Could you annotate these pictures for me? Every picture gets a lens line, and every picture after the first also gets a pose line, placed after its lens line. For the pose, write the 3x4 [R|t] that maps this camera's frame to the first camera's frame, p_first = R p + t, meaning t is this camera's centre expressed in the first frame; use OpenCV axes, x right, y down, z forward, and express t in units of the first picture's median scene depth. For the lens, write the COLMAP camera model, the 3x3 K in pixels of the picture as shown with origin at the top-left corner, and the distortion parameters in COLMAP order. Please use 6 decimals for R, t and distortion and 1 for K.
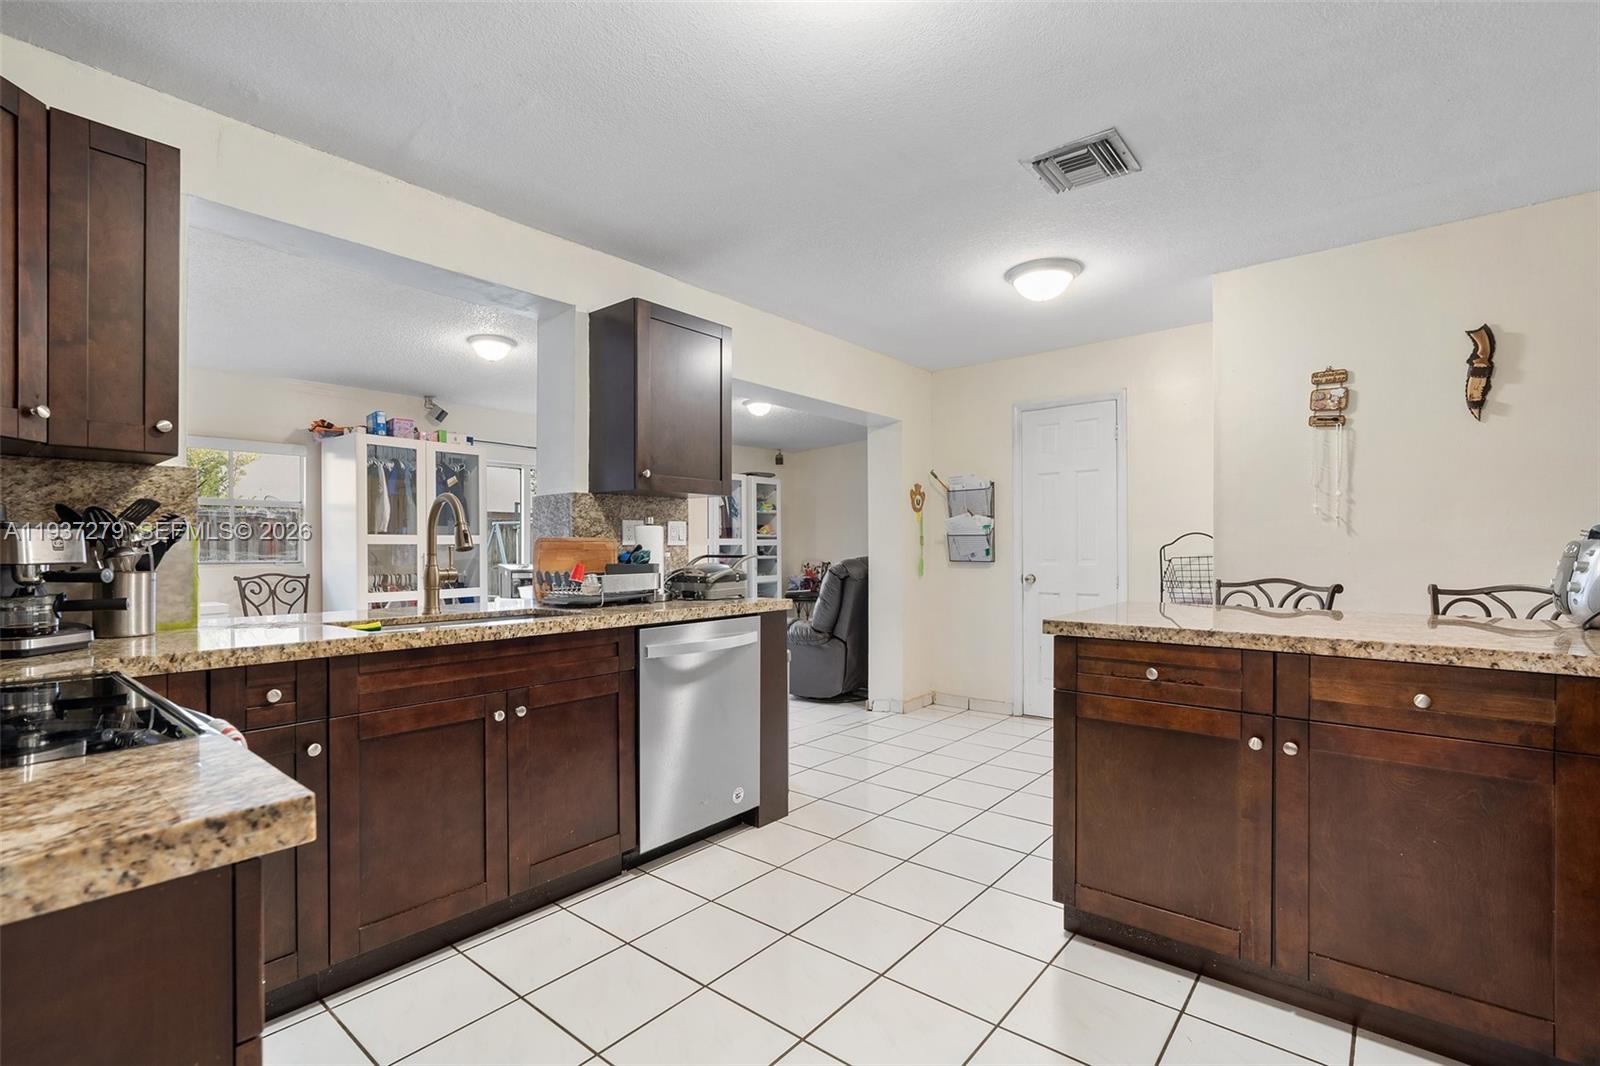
lens RADIAL K [[733.1, 0, 797.5], [0, 733.1, 544.8], [0, 0, 1]] dist [-0.002024, 0.001368]
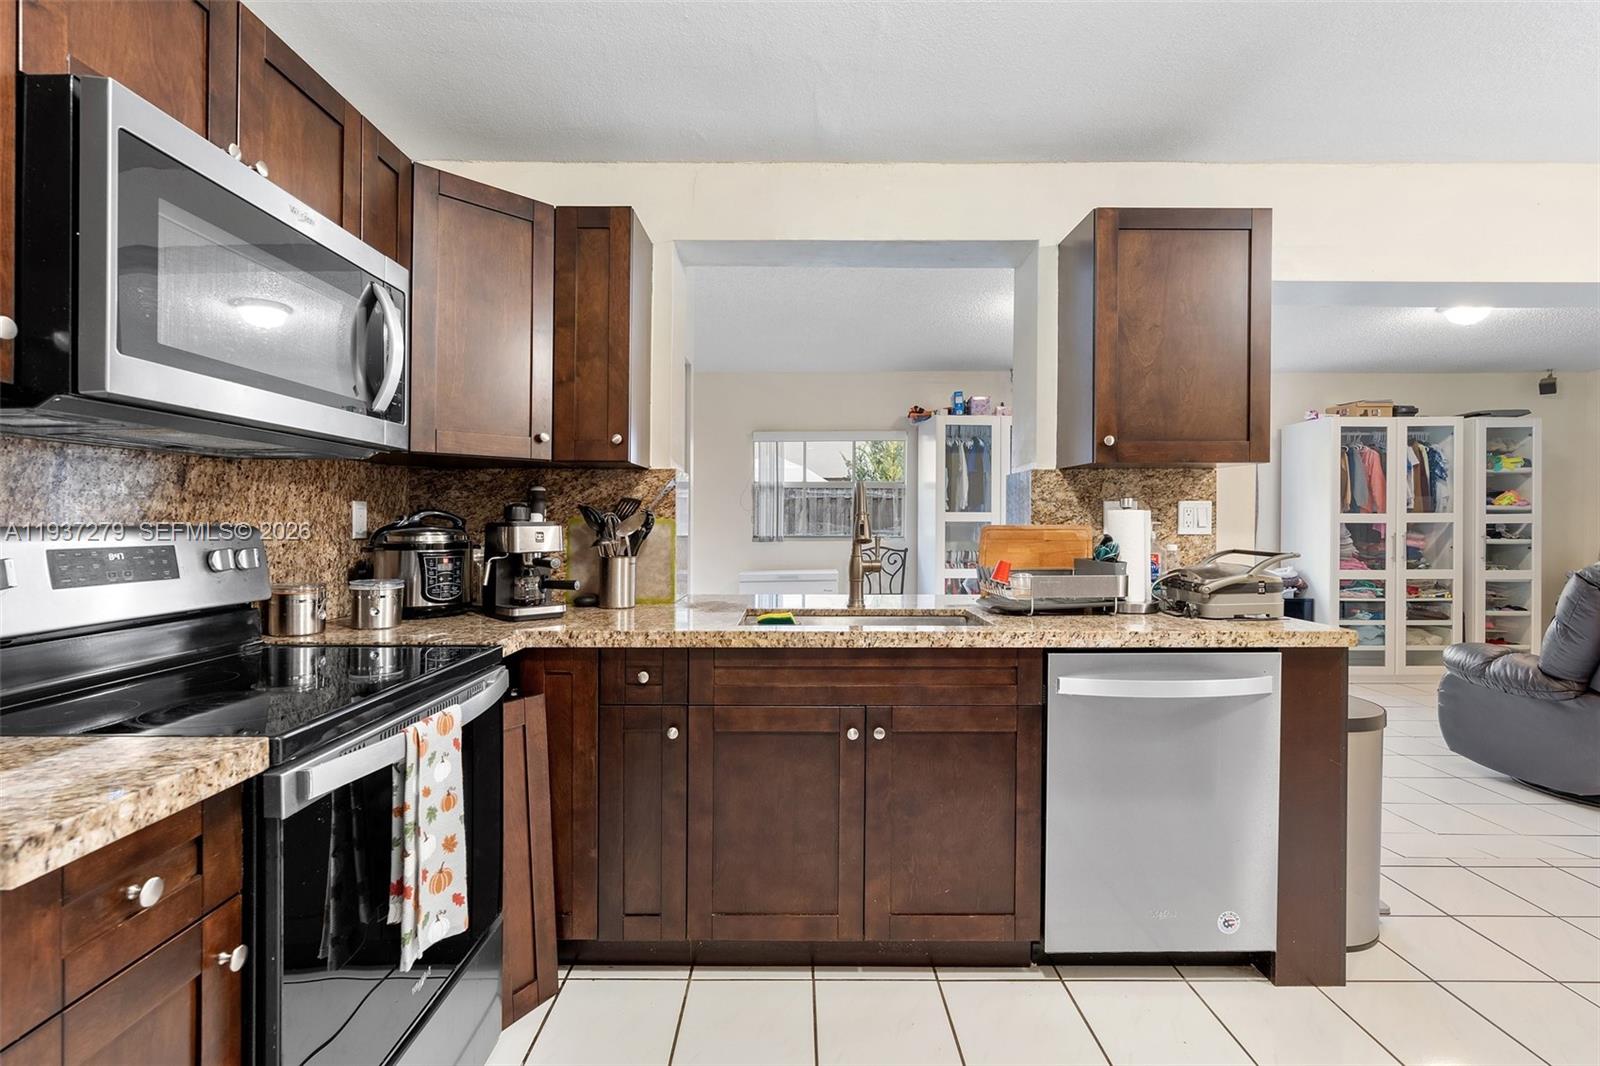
lens RADIAL K [[761.3, 0, 795.6], [0, 761.3, 518.8], [0, 0, 1]] dist [-0.004971, 0.001590]
pose [[0.640683, 0.005746, -0.767784, 0.215433], [0.001146, 0.999964, 0.008440, -0.029214], [0.767805, -0.006287, 0.640653, 0.304856]]
